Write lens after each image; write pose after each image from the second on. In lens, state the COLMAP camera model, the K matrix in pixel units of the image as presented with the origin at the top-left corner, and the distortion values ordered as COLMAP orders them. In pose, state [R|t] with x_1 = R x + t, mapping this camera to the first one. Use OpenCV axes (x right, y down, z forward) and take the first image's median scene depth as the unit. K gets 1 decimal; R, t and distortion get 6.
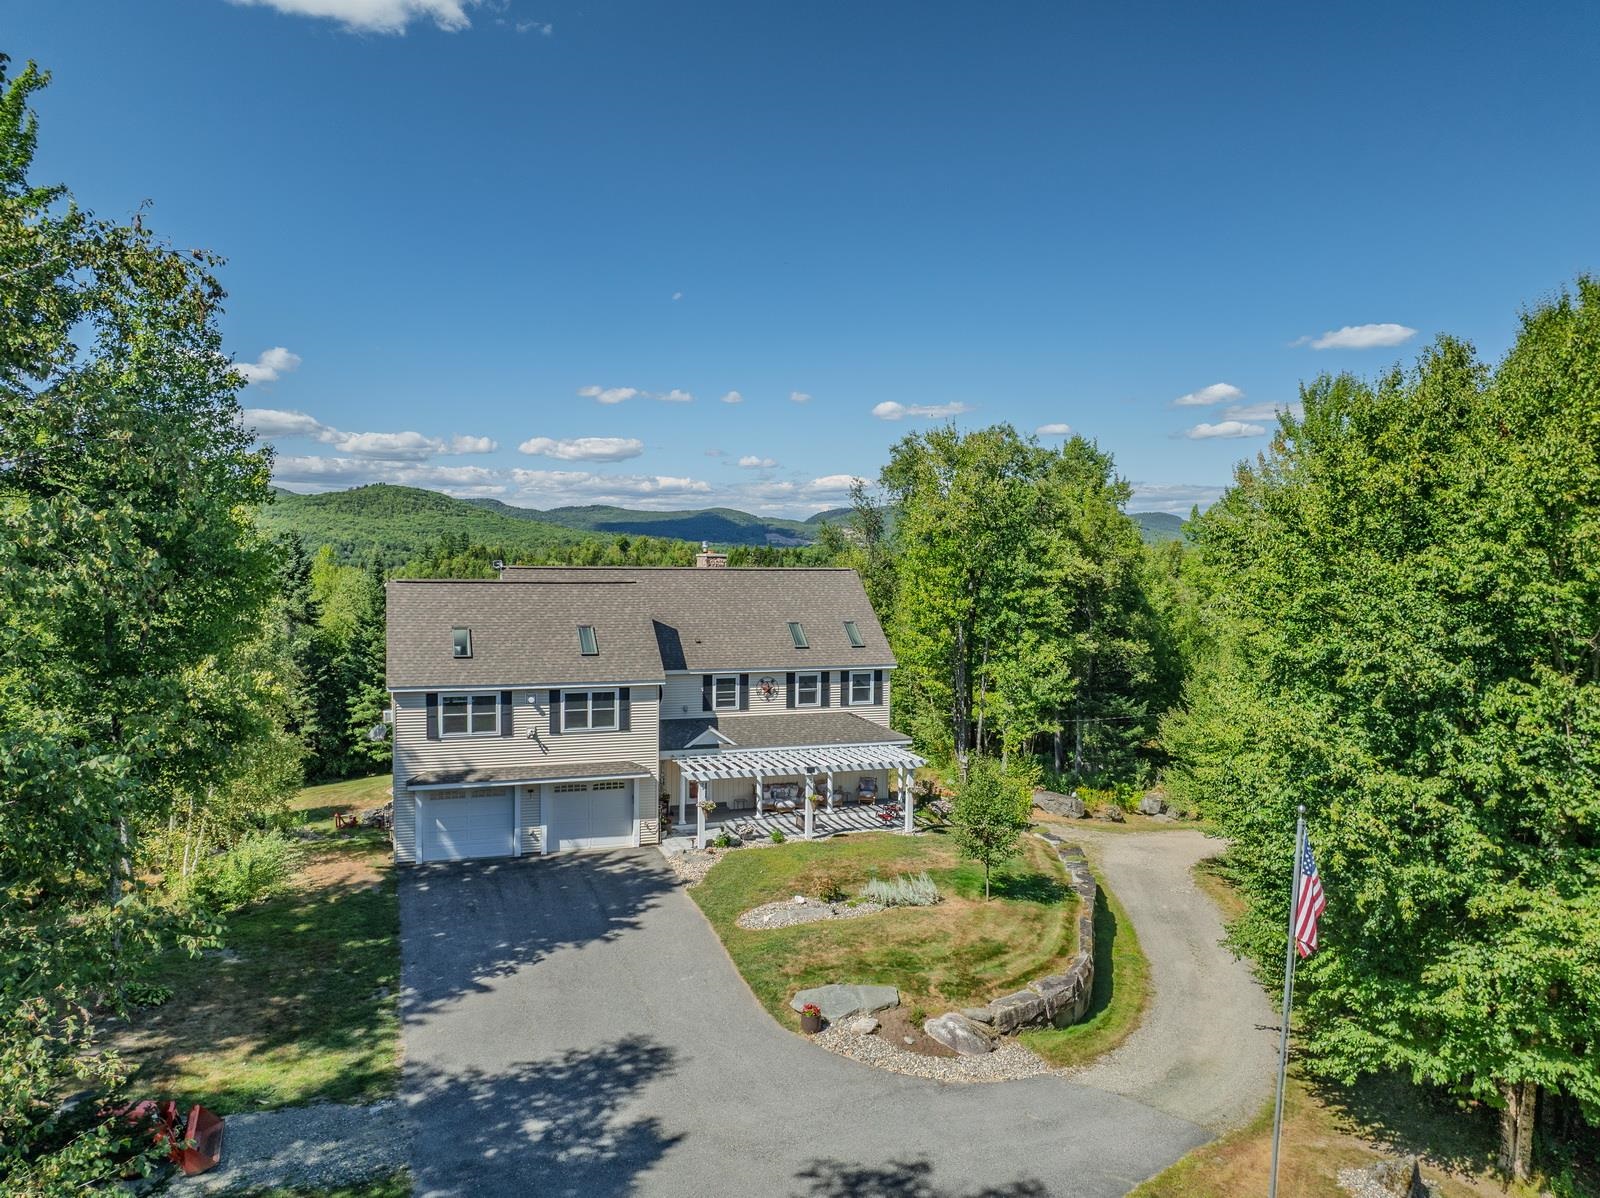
lens RADIAL K [[1076.0, 0, 800.0], [0, 1076.0, 599.0], [0, 0, 1]] dist [0.068299, -0.266539]
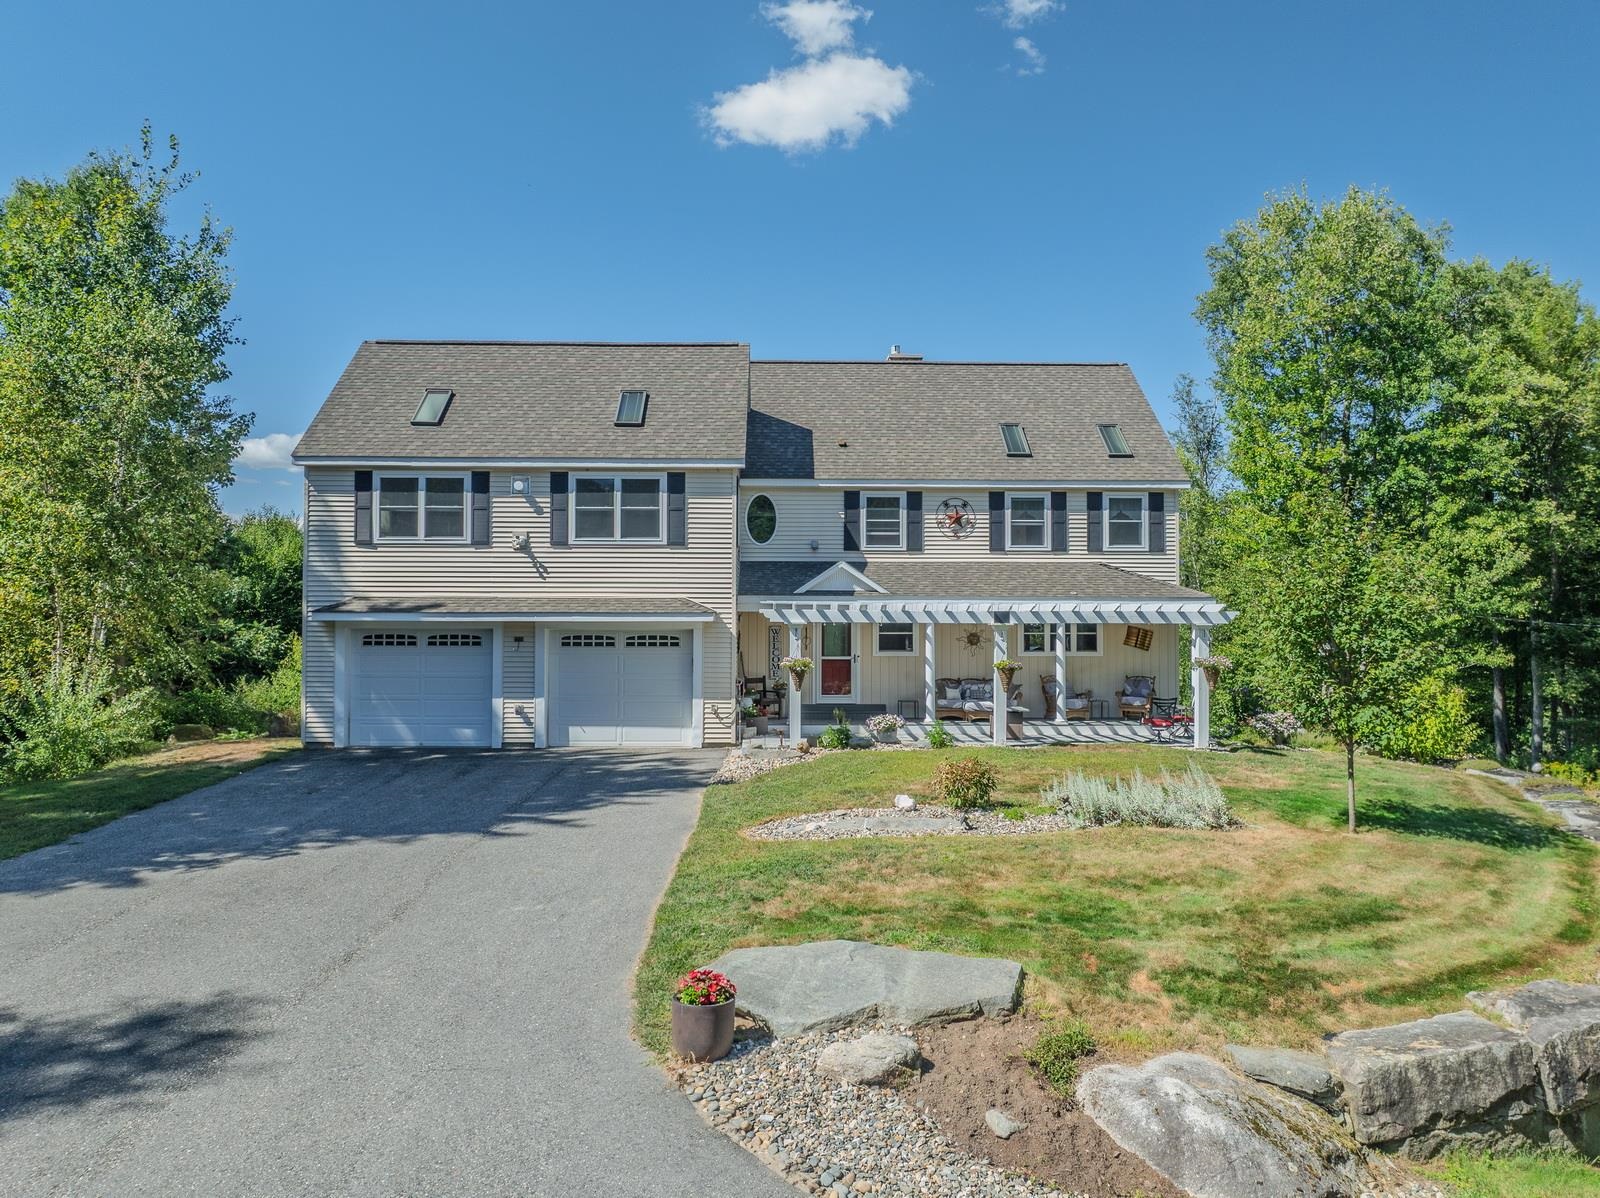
lens RADIAL K [[1129.4, 0, 800.0], [0, 1129.4, 599.0], [0, 0, 1]] dist [-0.021265, -0.005325]
pose [[0.951668, -0.012067, -0.306890, 0.090458], [-0.002632, 0.998871, -0.047438, 0.182337], [0.307116, 0.045953, 0.950562, 0.445326]]
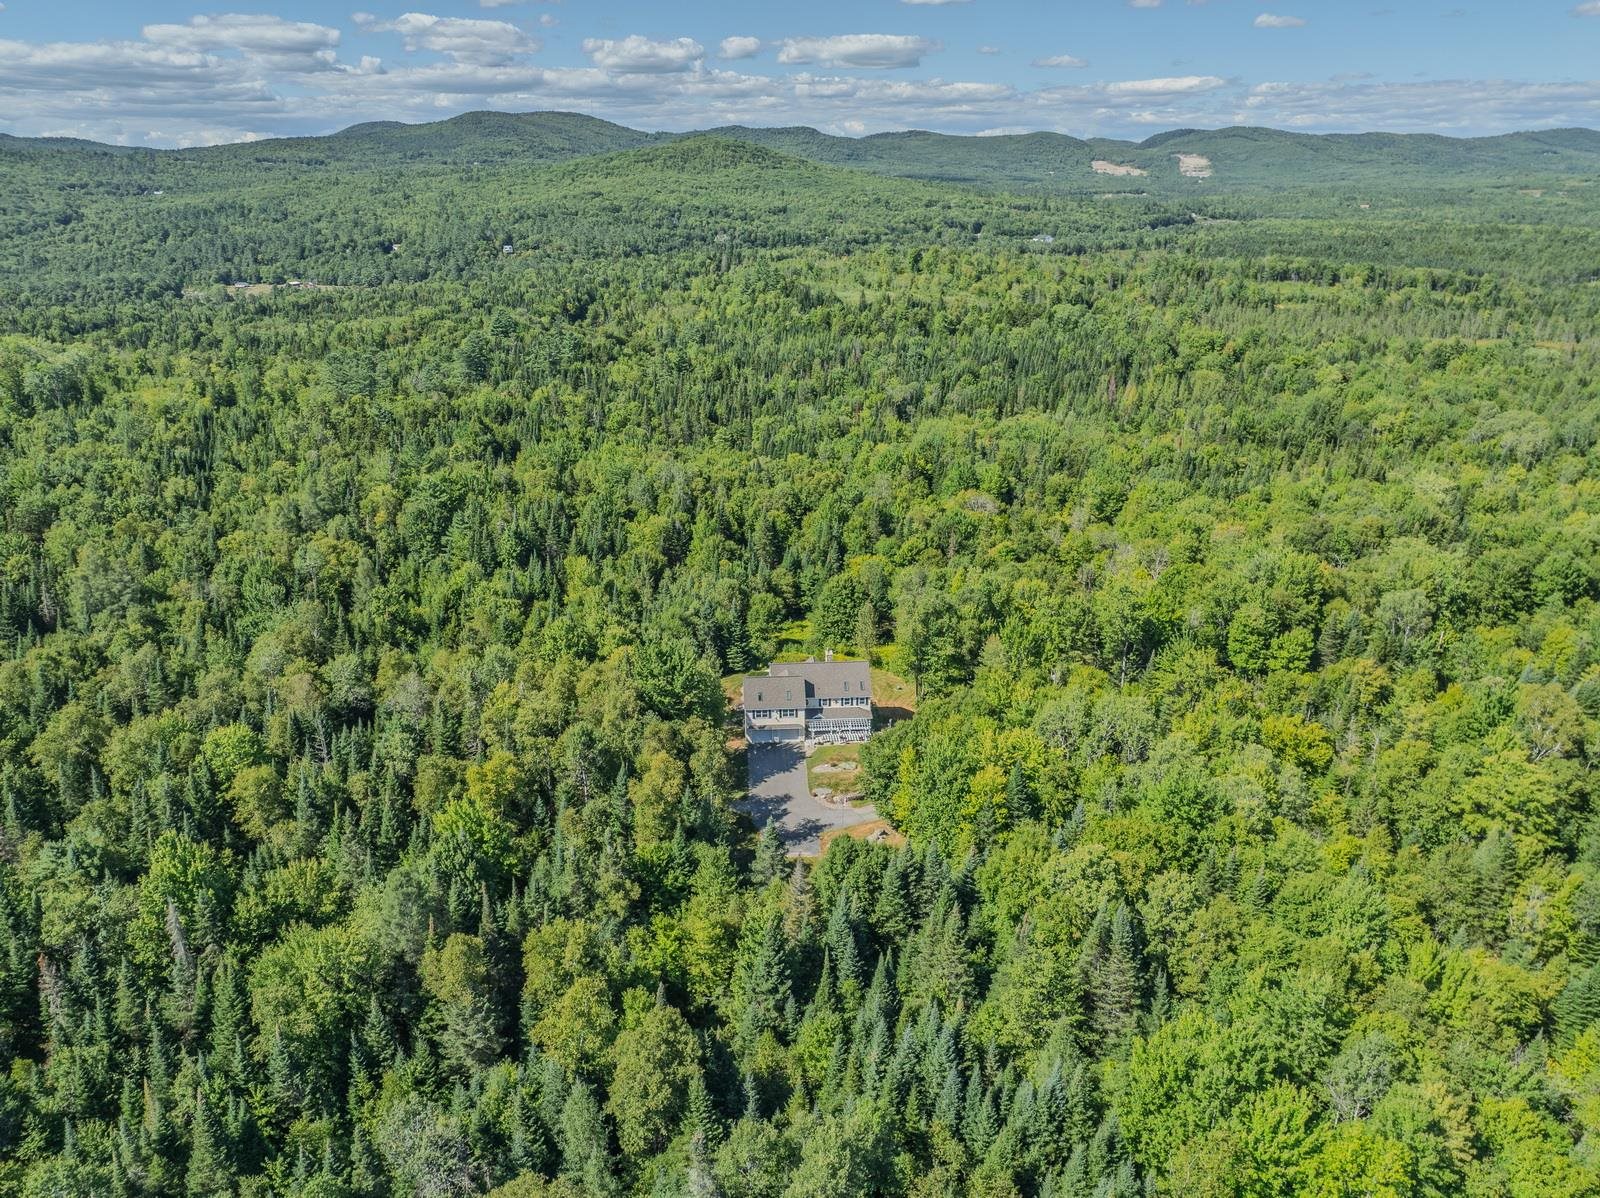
lens RADIAL K [[1129.4, 0, 800.0], [0, 1129.4, 599.0], [0, 0, 1]] dist [-0.021265, -0.005325]
pose [[0.963767, 0.088851, -0.251512, 0.950319], [0.001012, 0.941668, 0.336541, -1.856119], [0.266743, -0.324602, 0.907459, -2.954665]]
